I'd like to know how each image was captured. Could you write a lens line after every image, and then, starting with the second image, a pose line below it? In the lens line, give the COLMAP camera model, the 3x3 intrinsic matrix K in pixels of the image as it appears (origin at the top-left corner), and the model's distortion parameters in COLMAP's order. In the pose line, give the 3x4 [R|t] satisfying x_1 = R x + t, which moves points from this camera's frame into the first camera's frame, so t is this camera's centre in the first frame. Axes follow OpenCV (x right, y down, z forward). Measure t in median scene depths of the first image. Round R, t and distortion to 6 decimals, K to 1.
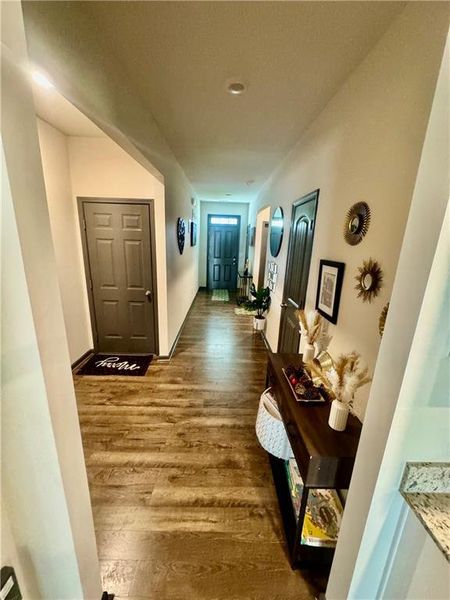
lens RADIAL K [[239.4, 0, 225.0], [0, 239.4, 300.0], [0, 0, 1]] dist [0.000300, 0.000017]
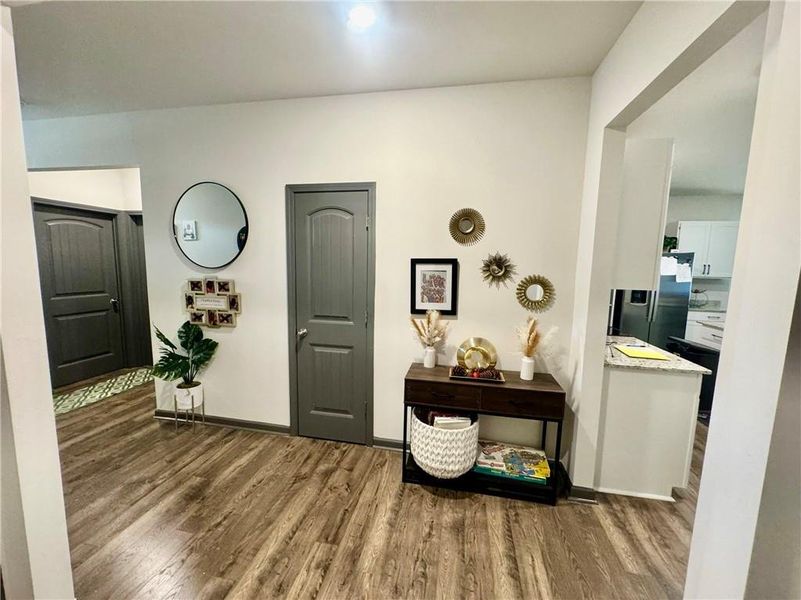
lens RADIAL K [[319.6, 0, 400.5], [0, 319.6, 300.0], [0, 0, 1]] dist [0.000300, 0.000017]
pose [[0.200822, -0.144329, 0.968937, -0.973730], [0.225945, 0.969244, 0.097546, -0.163064], [-0.953215, 0.199337, 0.227256, 0.880934]]
